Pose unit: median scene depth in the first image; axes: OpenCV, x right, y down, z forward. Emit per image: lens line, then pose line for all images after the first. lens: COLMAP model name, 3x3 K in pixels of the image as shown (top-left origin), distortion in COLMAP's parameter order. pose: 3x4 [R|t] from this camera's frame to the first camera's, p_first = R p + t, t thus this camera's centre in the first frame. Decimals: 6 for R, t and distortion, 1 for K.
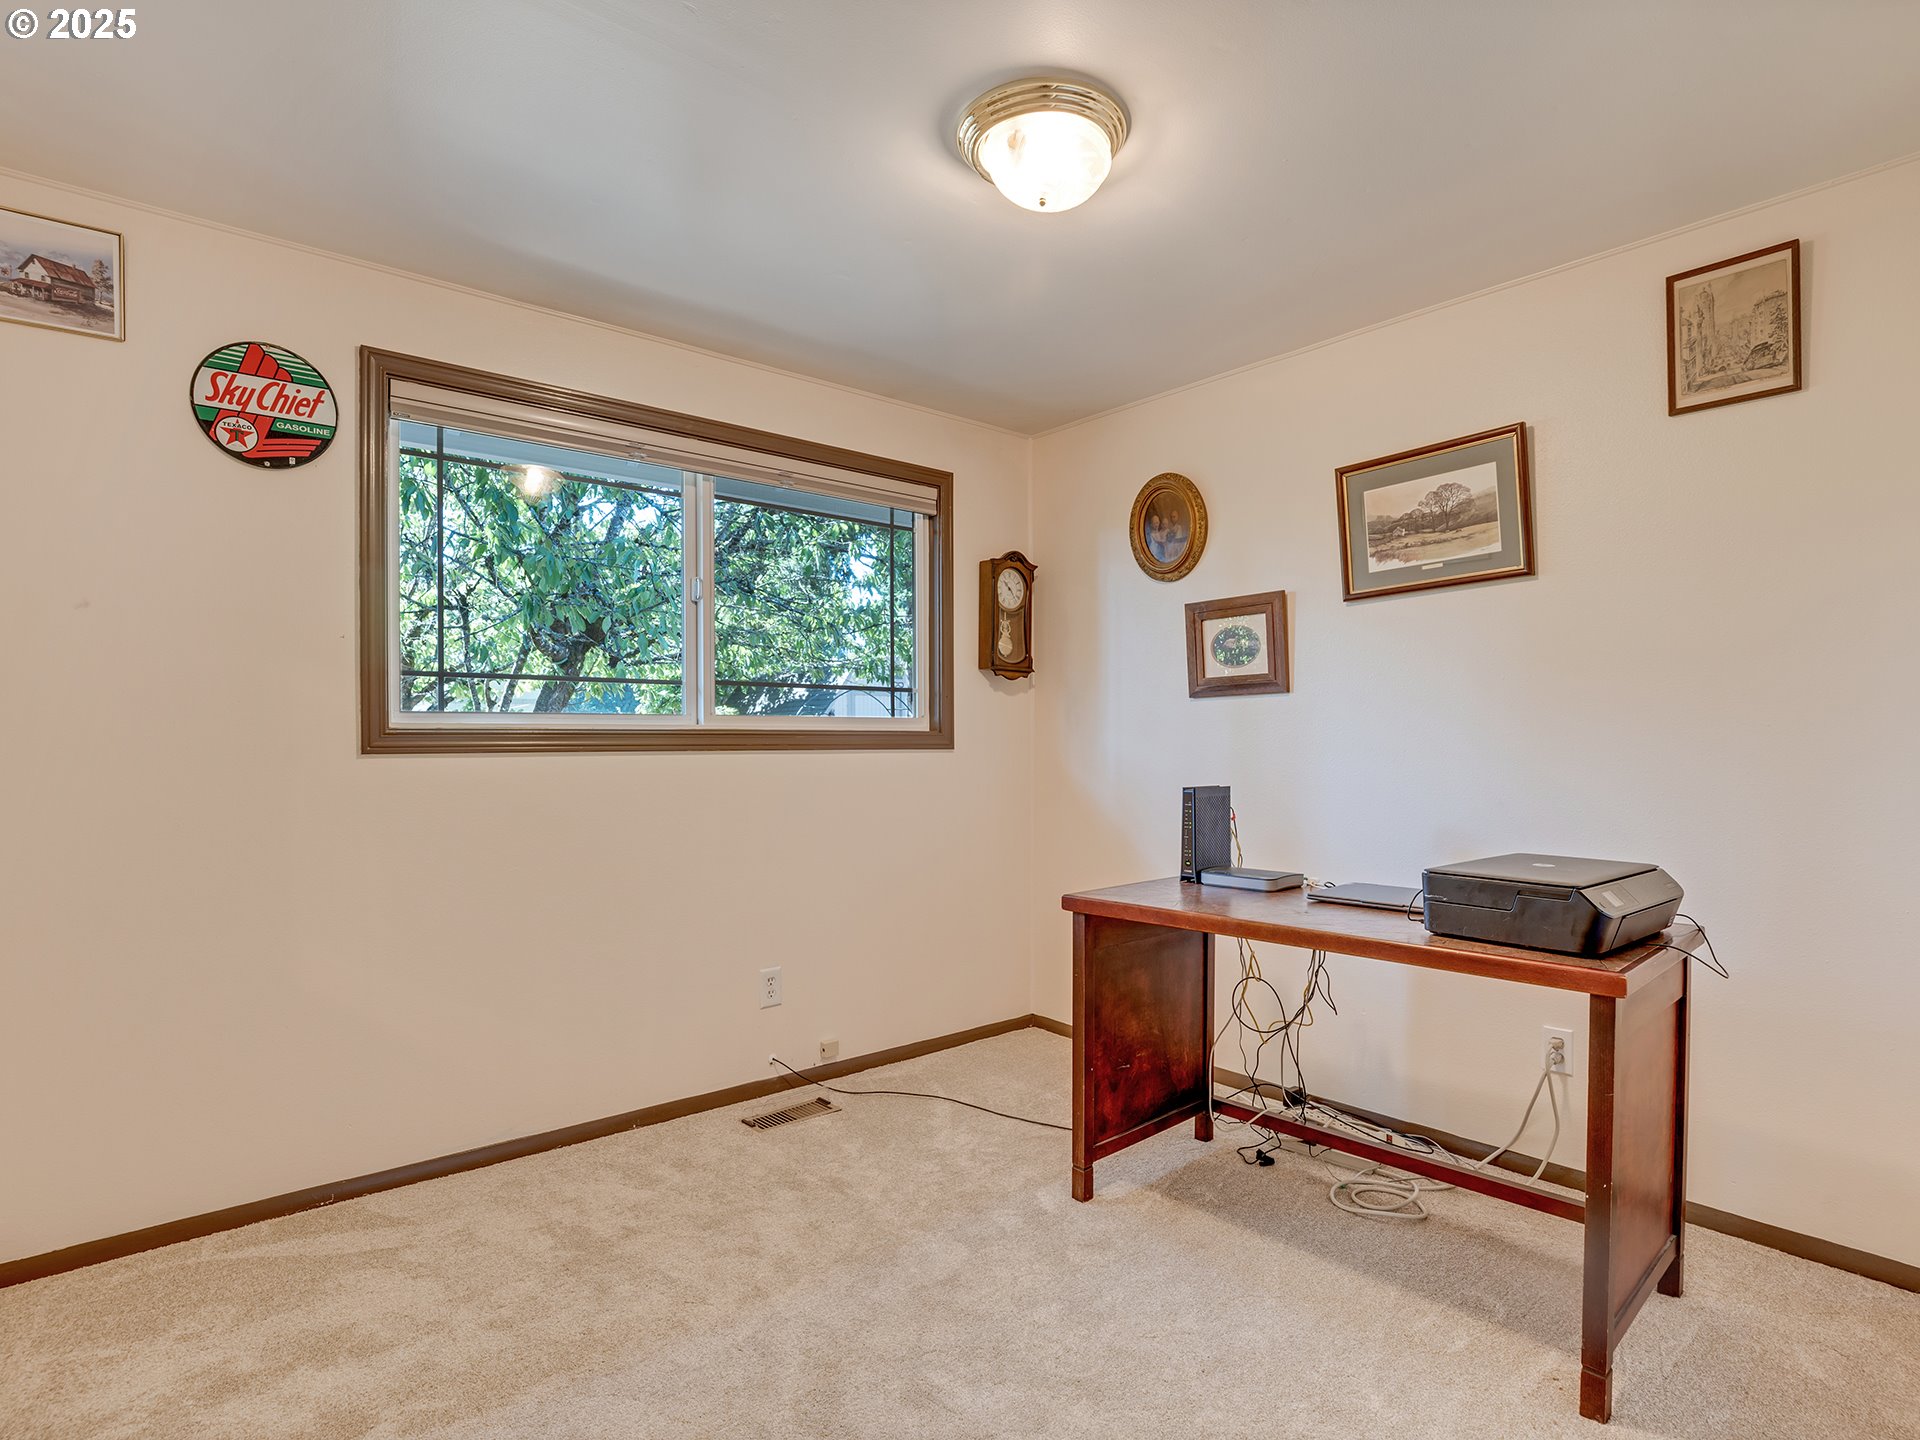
lens RADIAL K [[1010.4, 0, 961.8], [0, 1010.4, 771.5], [0, 0, 1]] dist [0.001328, 0.000966]
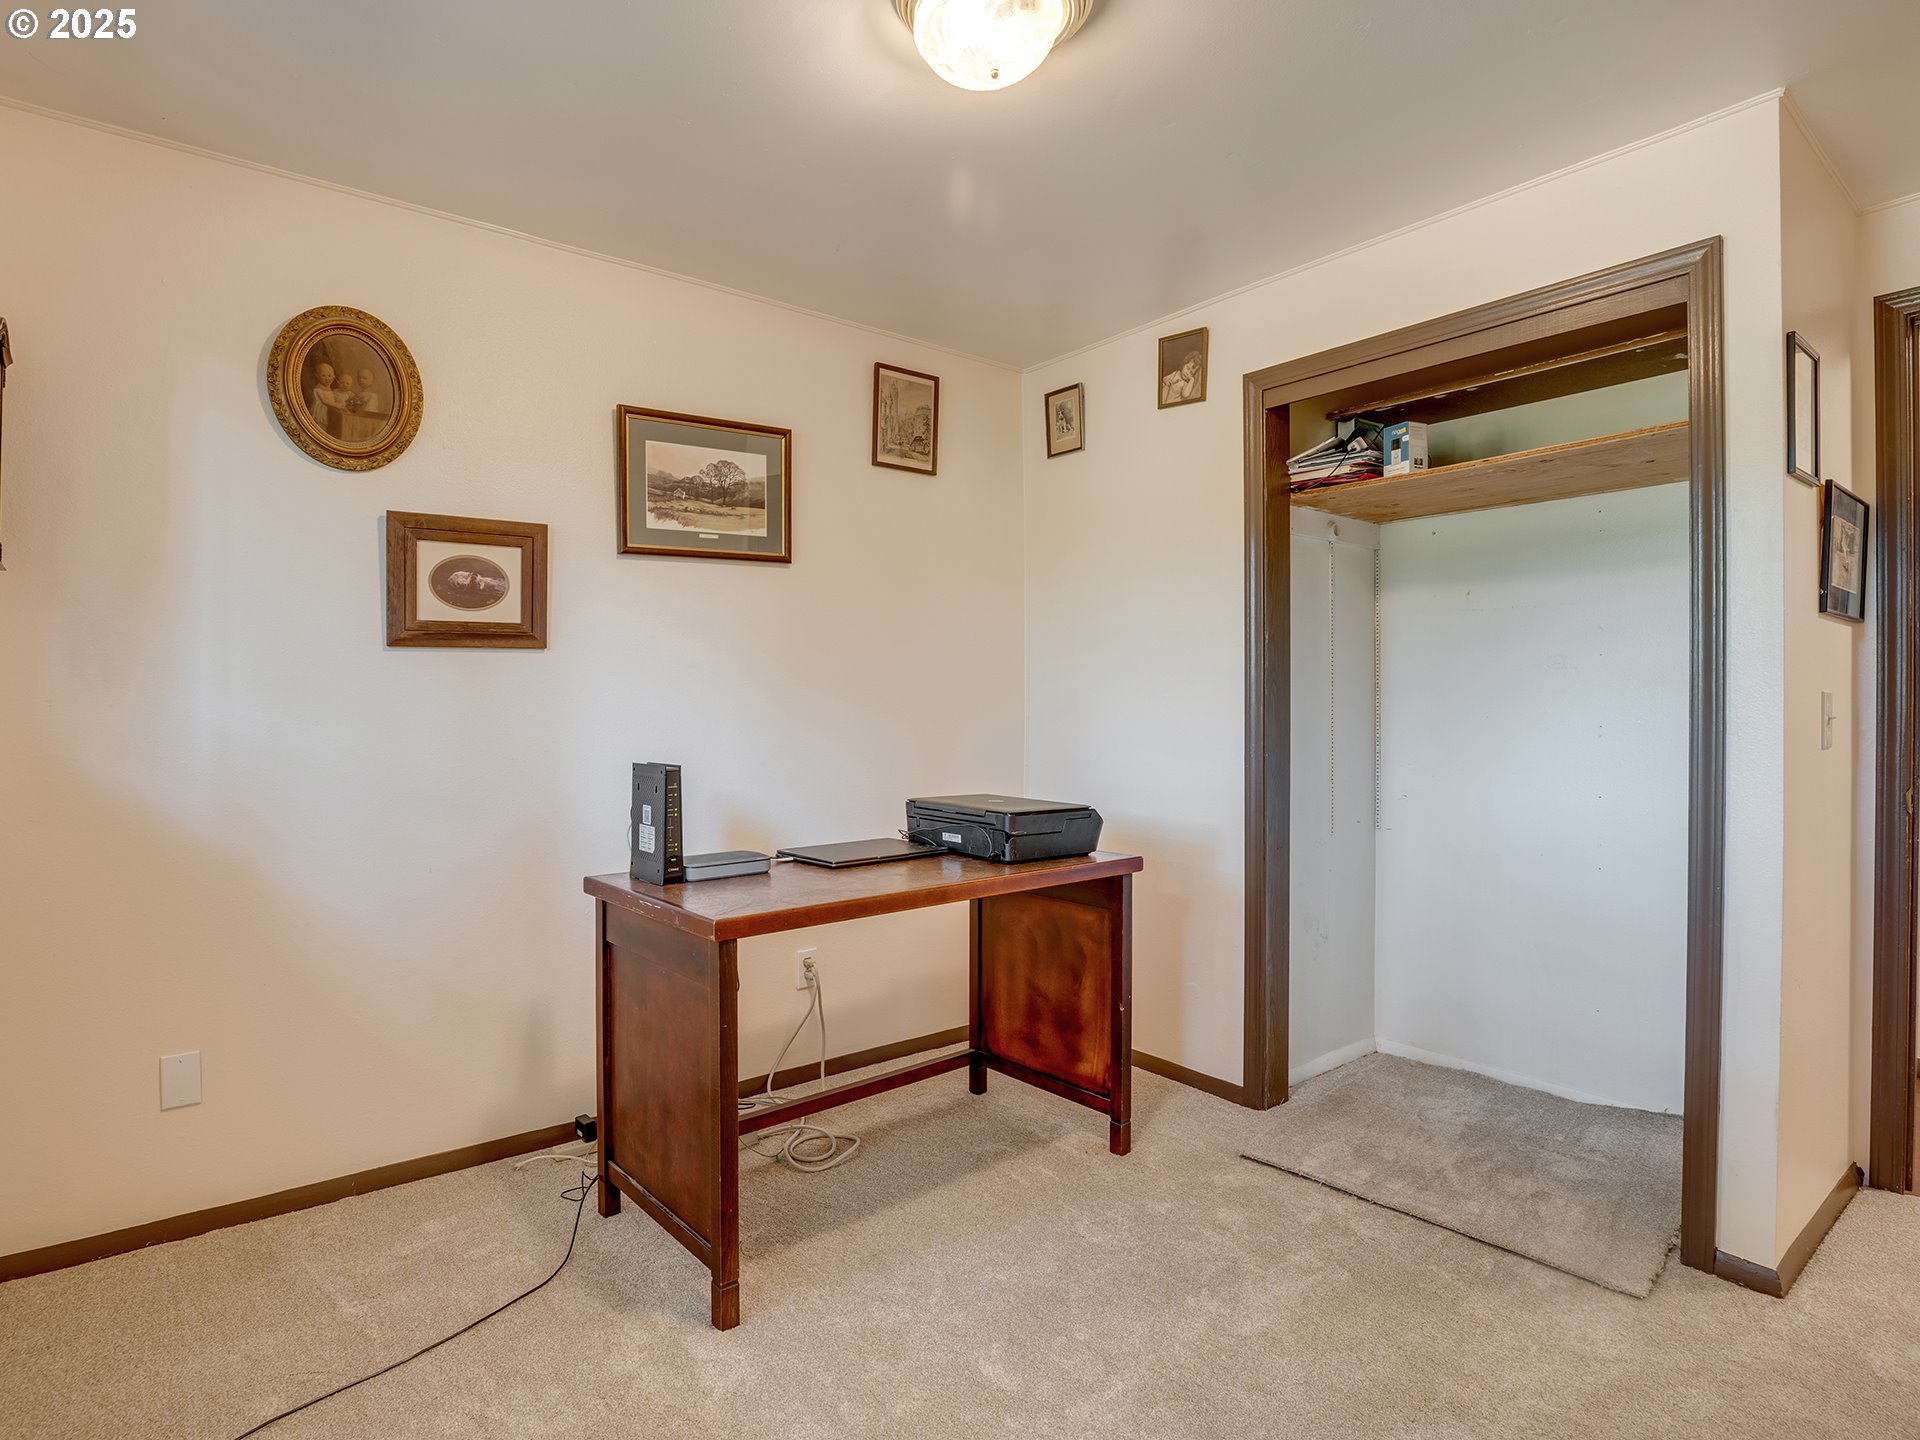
lens RADIAL K [[1083.0, 0, 955.6], [0, 1083.0, 717.6], [0, 0, 1]] dist [-0.004864, 0.000513]
pose [[0.031441, -0.011201, 0.999443, -0.606779], [0.031662, 0.999447, 0.010205, -0.022843], [-0.999004, 0.031323, 0.031778, 0.706380]]
